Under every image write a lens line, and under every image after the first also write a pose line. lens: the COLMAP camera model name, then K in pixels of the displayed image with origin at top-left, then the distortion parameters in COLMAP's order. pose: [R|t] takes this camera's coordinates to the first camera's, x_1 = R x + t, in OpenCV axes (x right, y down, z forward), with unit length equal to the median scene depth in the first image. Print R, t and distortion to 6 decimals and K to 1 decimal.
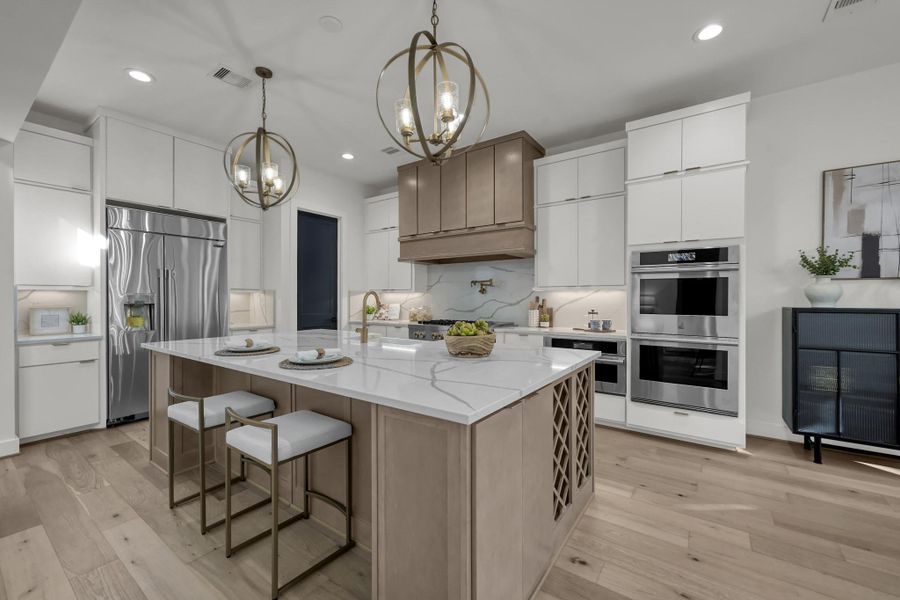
lens RADIAL K [[366.2, 0, 450.4], [0, 366.2, 294.3], [0, 0, 1]] dist [0.001551, 0.000460]
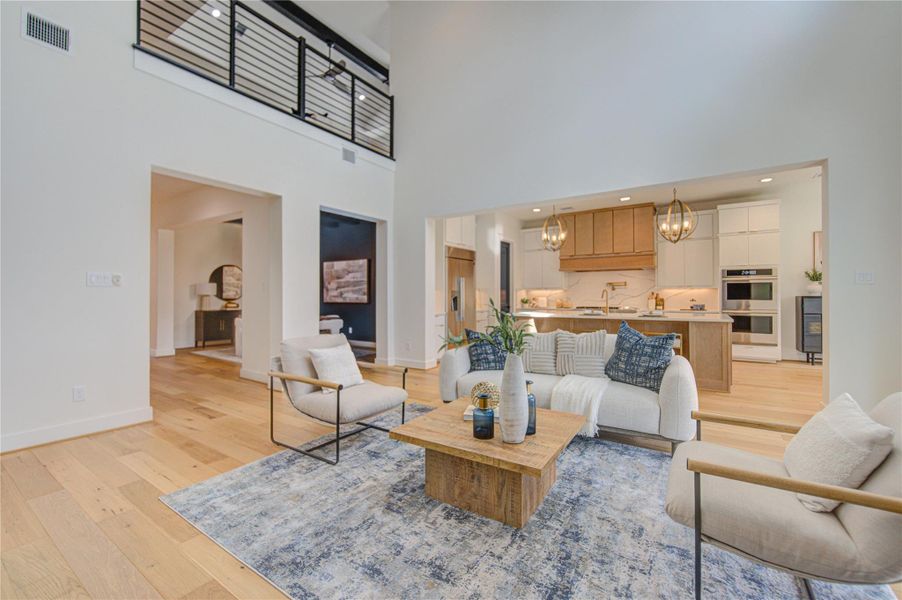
lens RADIAL K [[381.9, 0, 425.1], [0, 381.9, 291.0], [0, 0, 1]] dist [-0.027607, 0.012907]
pose [[0.999954, -0.000521, 0.009554, -0.925715], [0.000549, 0.999995, -0.003008, 0.006982], [-0.009553, 0.003013, 0.999950, -0.850437]]
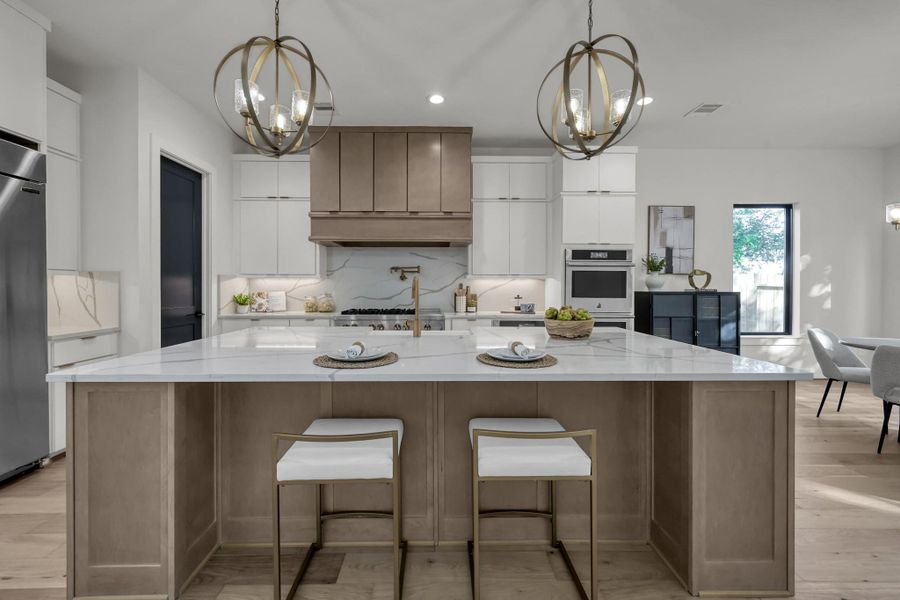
lens RADIAL K [[363.1, 0, 440.5], [0, 363.1, 287.0], [0, 0, 1]] dist [0.001200, 0.000223]
pose [[0.804710, -0.001267, 0.593667, -0.473860], [-0.008169, 0.999879, 0.013208, 0.002528], [-0.593612, -0.015478, 0.804603, 0.193513]]
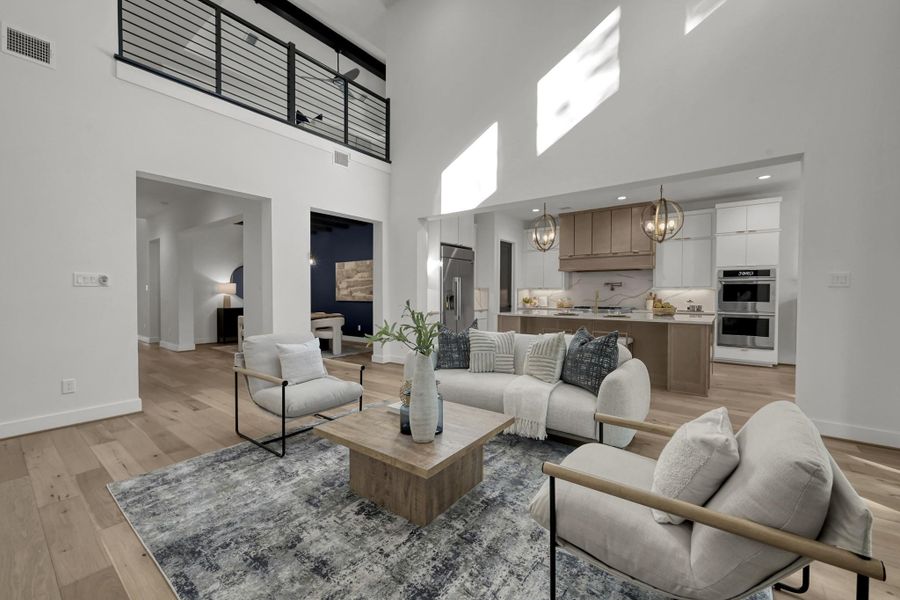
lens RADIAL K [[367.2, 0, 443.2], [0, 367.2, 296.9], [0, 0, 1]] dist [0.001439, 0.000423]
pose [[0.998920, 0.004763, -0.046221, -0.711361], [-0.003966, 0.999842, 0.017326, 0.000192], [0.046296, -0.017124, 0.998781, -0.835976]]
